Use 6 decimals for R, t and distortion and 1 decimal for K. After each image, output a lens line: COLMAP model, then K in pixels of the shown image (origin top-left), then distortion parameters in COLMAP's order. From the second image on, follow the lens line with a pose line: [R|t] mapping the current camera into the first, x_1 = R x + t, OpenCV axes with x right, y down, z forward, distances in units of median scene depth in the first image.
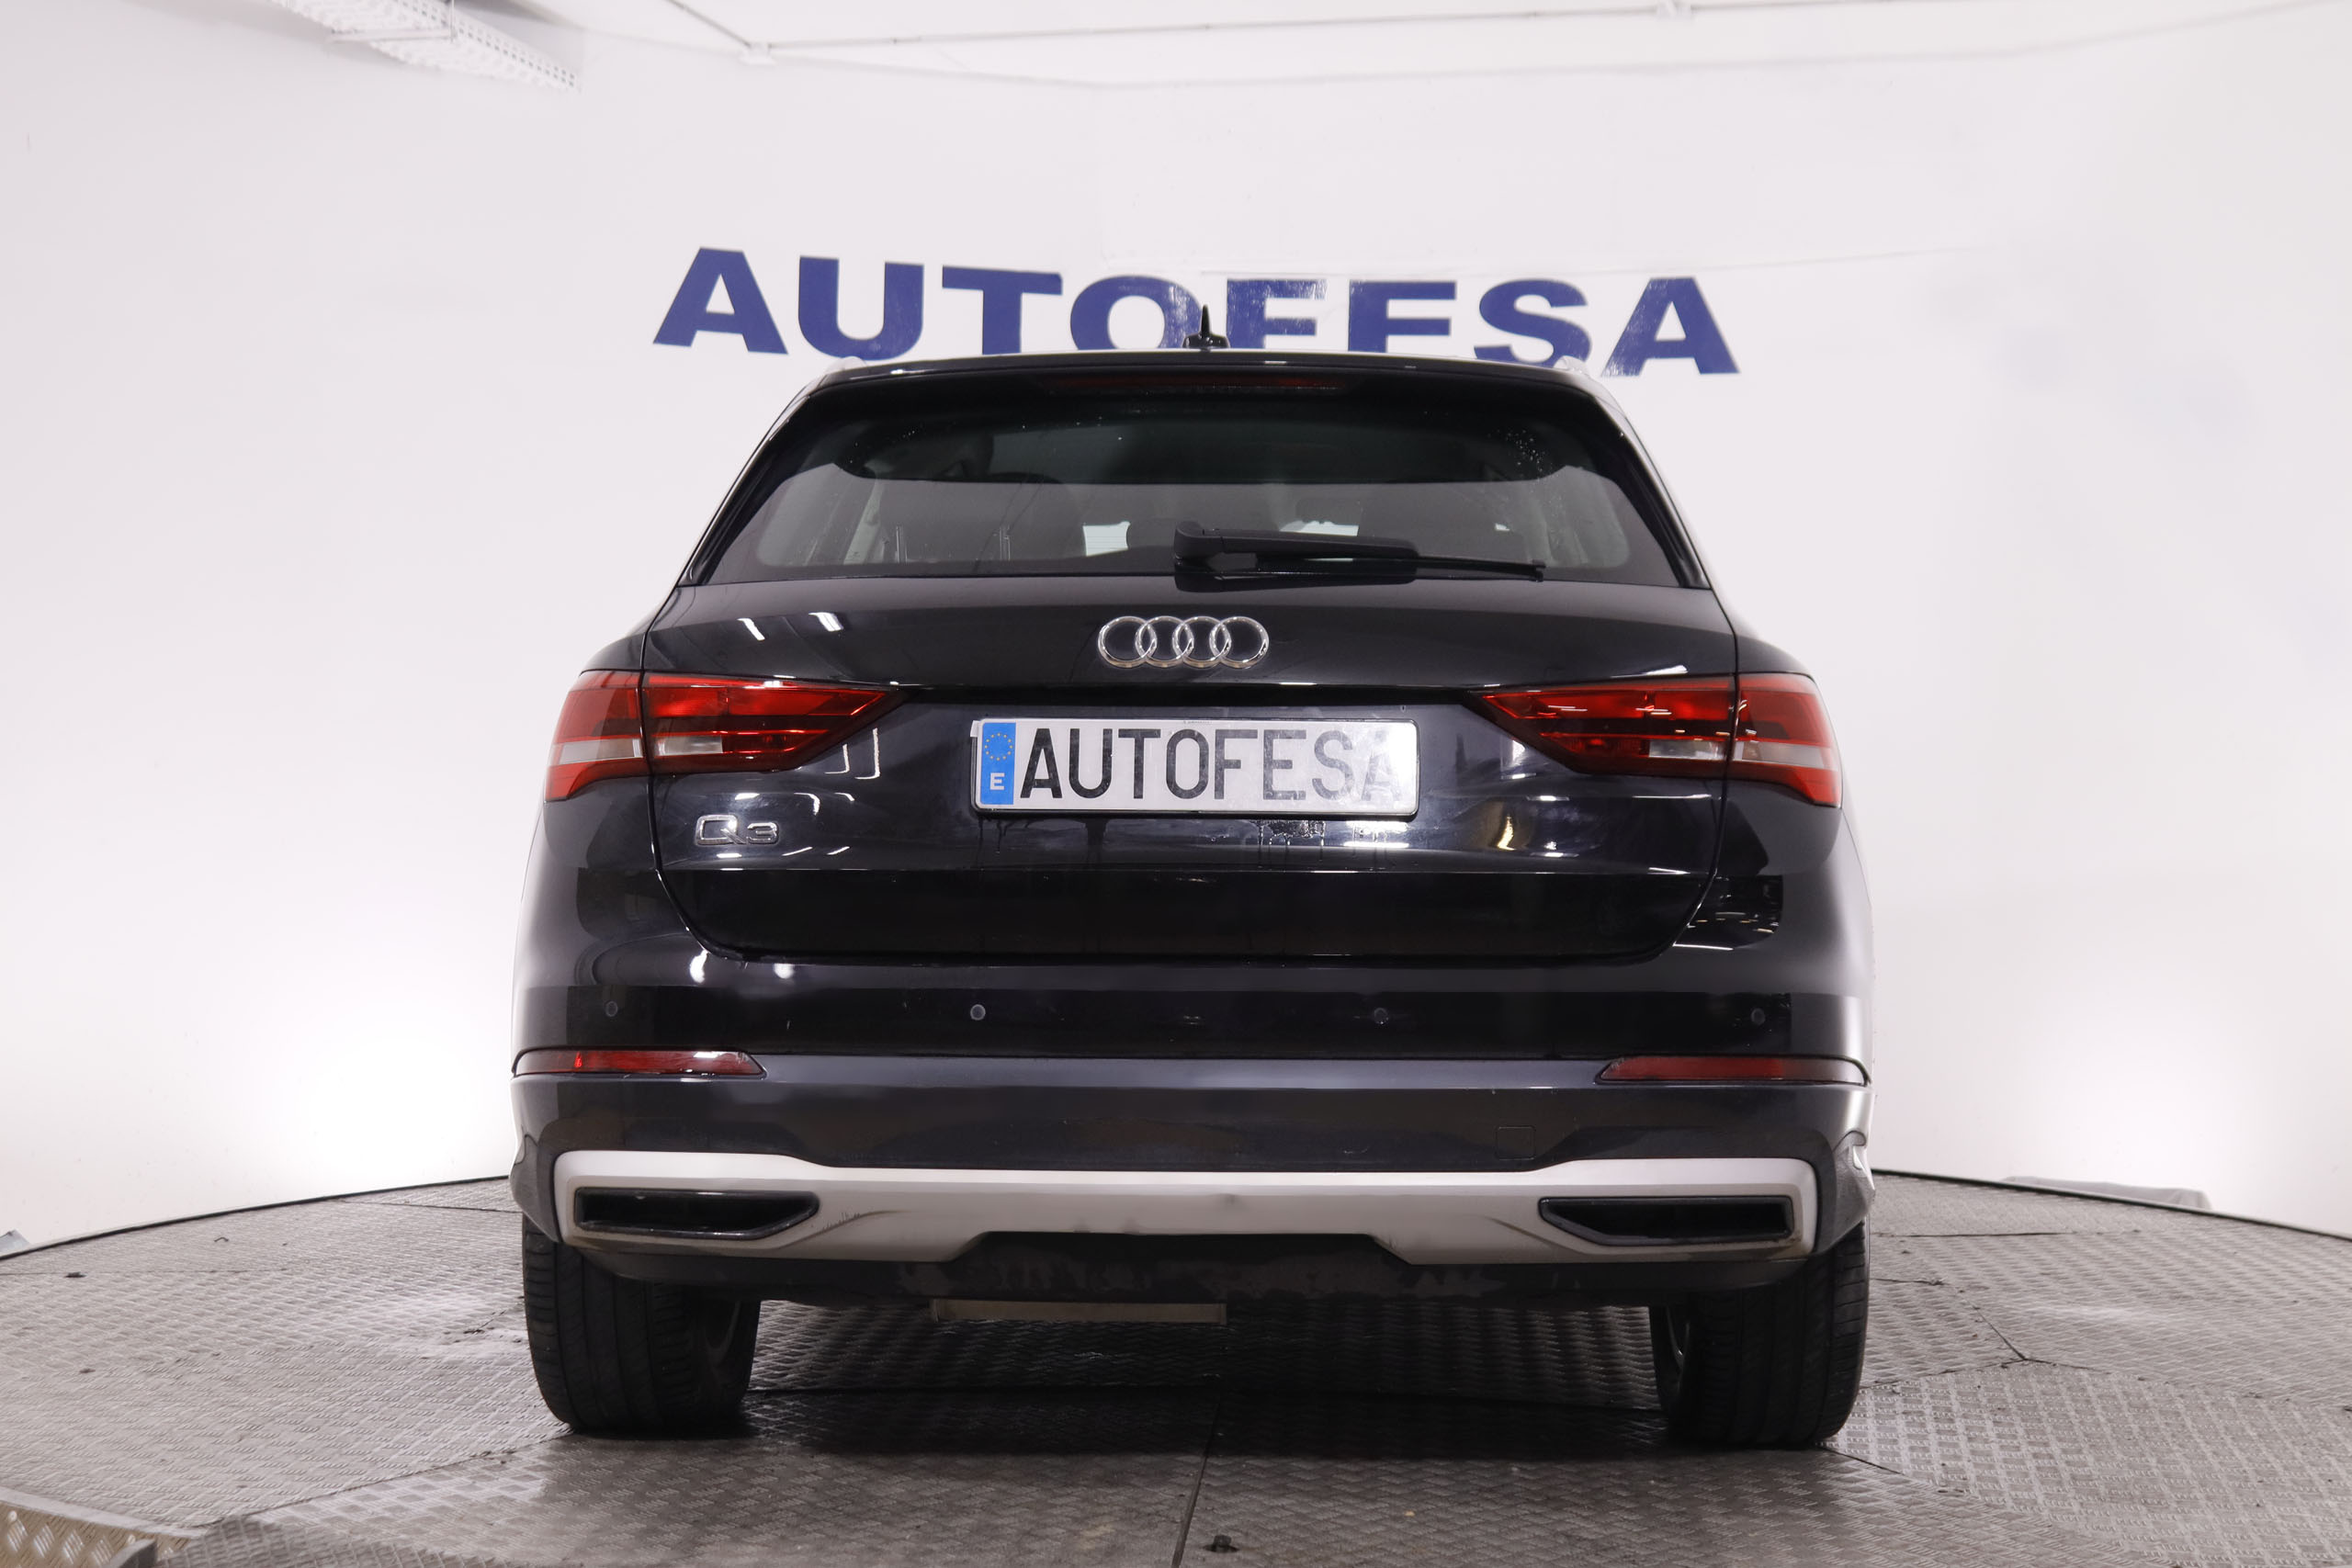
lens RADIAL K [[3308.5, 0, 1179.2], [0, 3308.5, 752.7], [0, 0, 1]] dist [-0.019345, 0.000000]
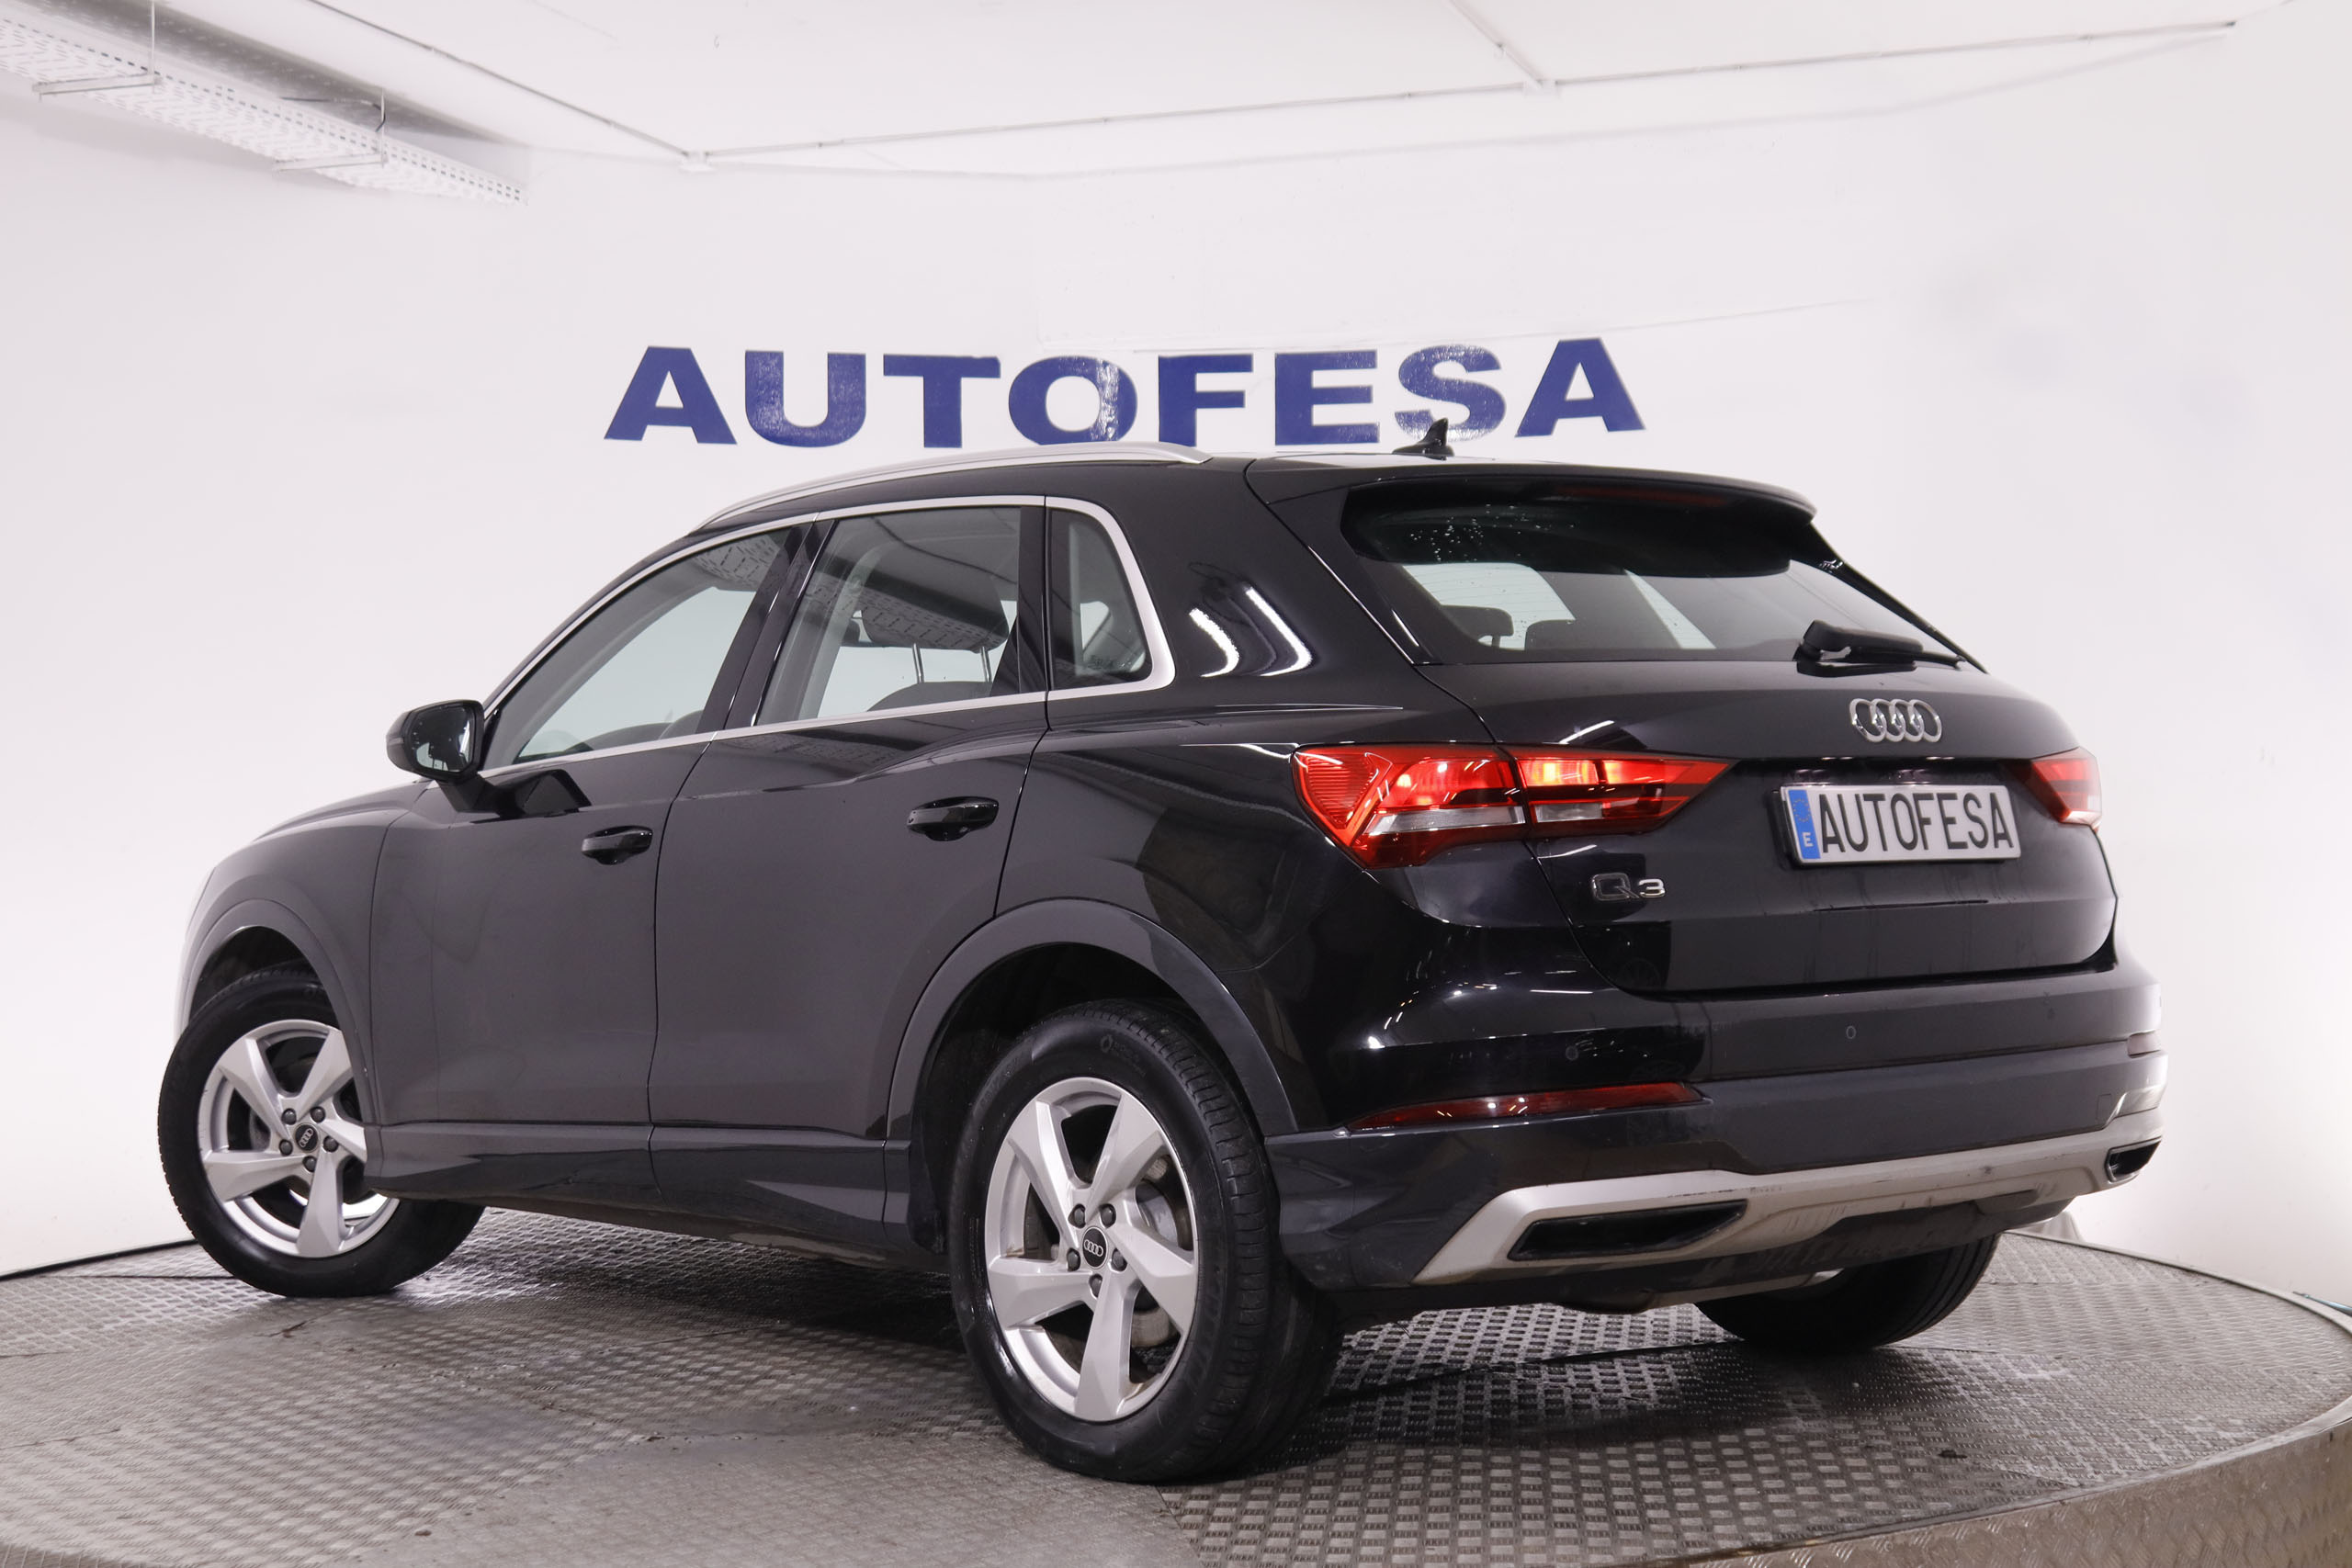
lens RADIAL K [[3308.5, 0, 1181.0], [0, 3308.5, 780.0], [0, 0, 1]] dist [-0.019345, 0.000000]
pose [[0.996729, -0.027682, -0.075932, 0.100964], [0.026922, 0.999577, -0.011005, 0.002379], [0.076204, 0.008925, 0.997052, -0.042118]]
